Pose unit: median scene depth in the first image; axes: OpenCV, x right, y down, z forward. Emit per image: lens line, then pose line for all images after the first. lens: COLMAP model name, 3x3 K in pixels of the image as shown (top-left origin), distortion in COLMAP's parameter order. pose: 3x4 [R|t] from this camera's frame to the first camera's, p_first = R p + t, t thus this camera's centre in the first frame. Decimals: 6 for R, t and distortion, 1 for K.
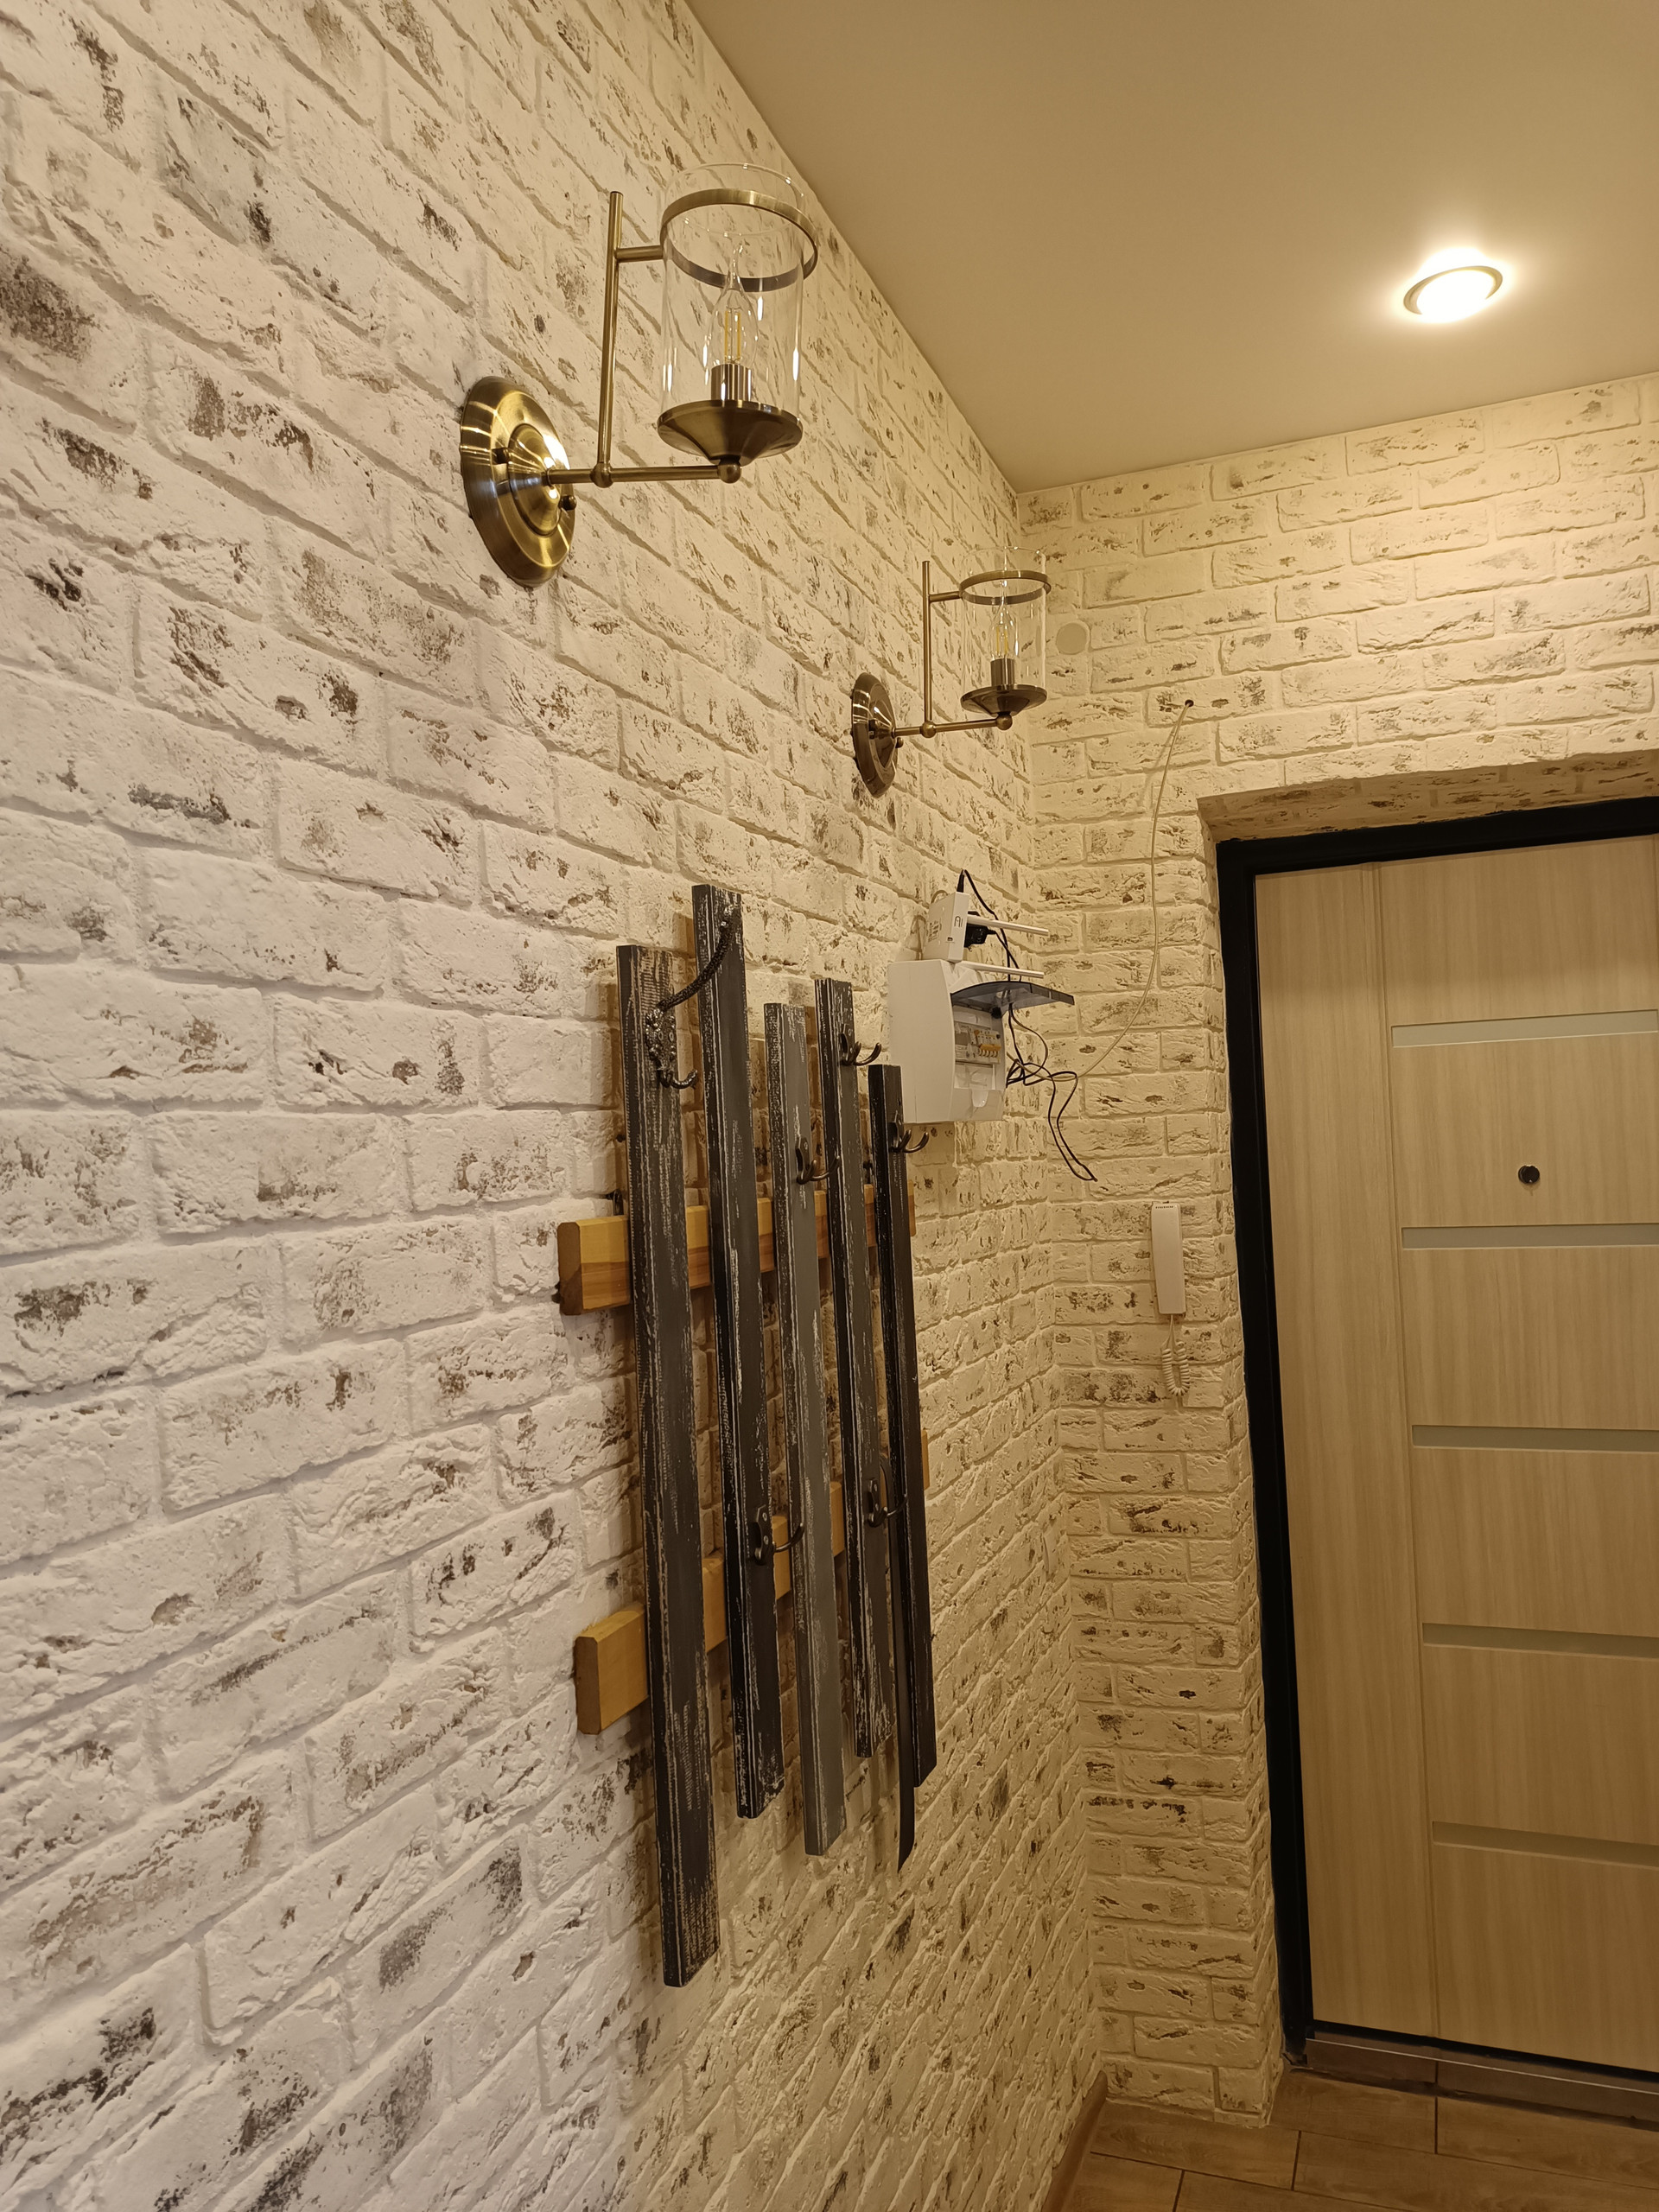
lens RADIAL K [[1546.2, 0, 840.1], [0, 1546.2, 1113.0], [0, 0, 1]] dist [0.006813, -0.010438]
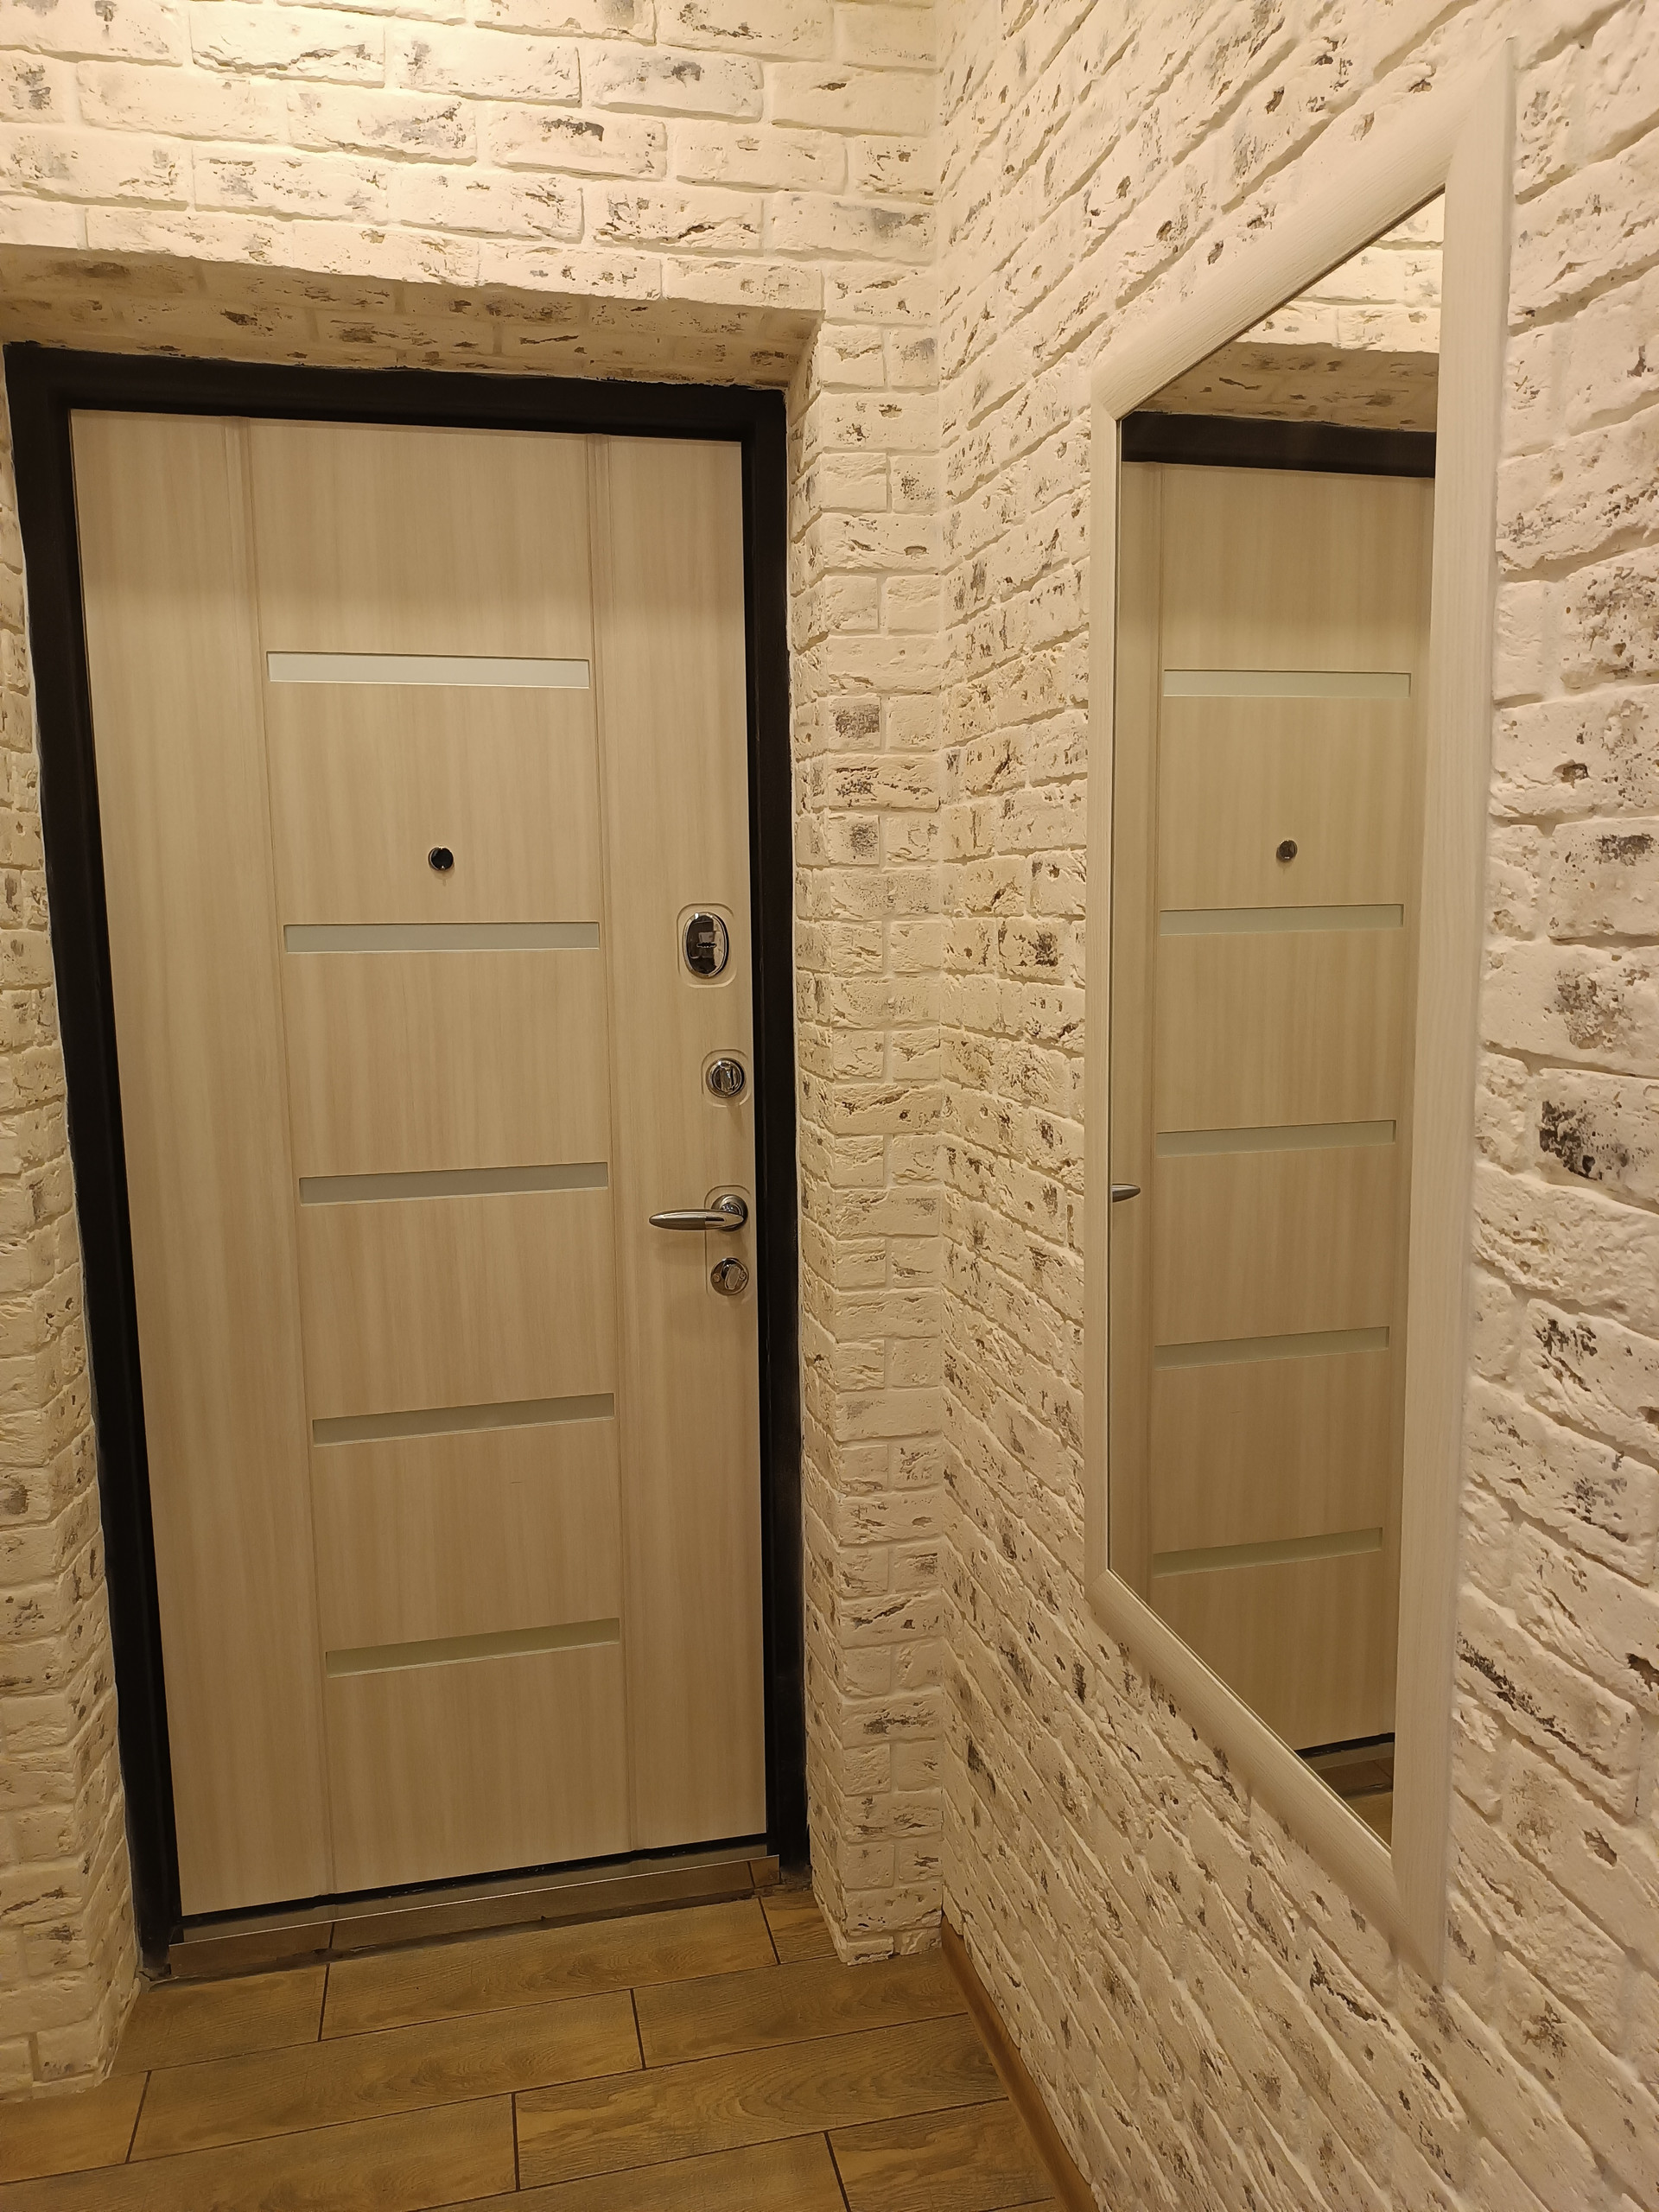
lens RADIAL K [[1546.2, 0, 823.9], [0, 1546.2, 1105.0], [0, 0, 1]] dist [0.006813, -0.010438]
pose [[0.826445, -0.043837, 0.561308, 0.158339], [-0.036953, 0.990591, 0.131772, 0.054111], [-0.561803, -0.129644, 0.817049, 0.225551]]
